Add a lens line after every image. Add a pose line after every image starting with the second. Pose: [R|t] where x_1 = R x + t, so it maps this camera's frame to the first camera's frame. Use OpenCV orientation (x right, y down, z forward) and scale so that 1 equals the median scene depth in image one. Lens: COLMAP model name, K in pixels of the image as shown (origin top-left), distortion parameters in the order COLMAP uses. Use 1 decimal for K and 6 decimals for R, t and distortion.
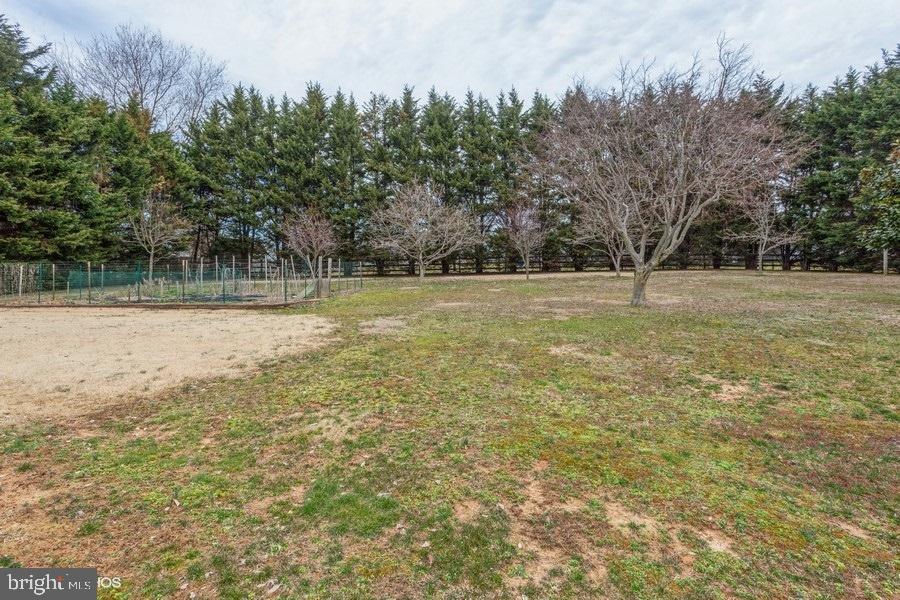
lens RADIAL K [[431.9, 0, 453.3], [0, 431.9, 286.4], [0, 0, 1]] dist [0.005315, -0.000191]
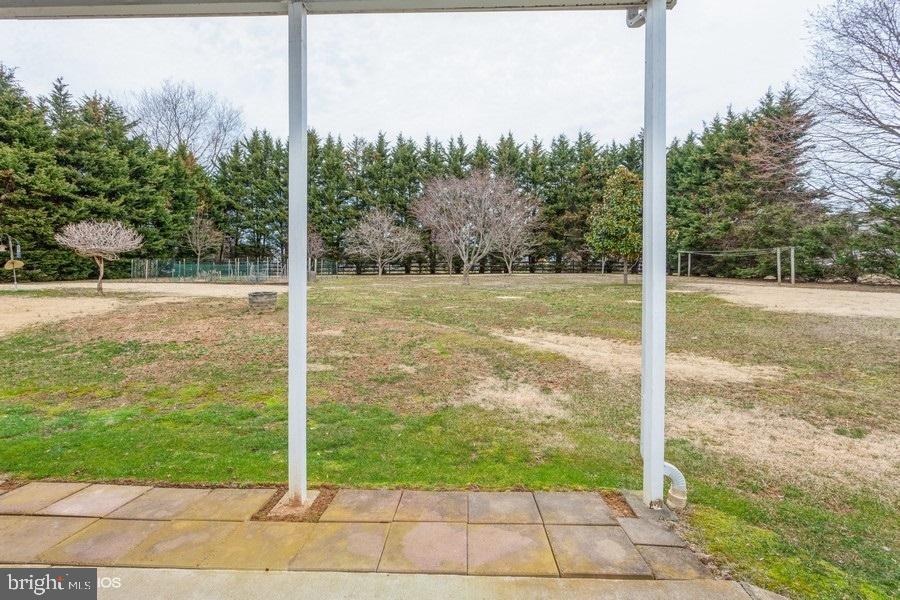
lens RADIAL K [[431.9, 0, 445.9], [0, 431.9, 296.7], [0, 0, 1]] dist [0.005315, -0.000191]
pose [[0.999801, 0.016212, -0.011650, 0.118577], [-0.016086, 0.999811, 0.010873, 0.026159], [0.011824, -0.010683, 0.999873, -0.335481]]
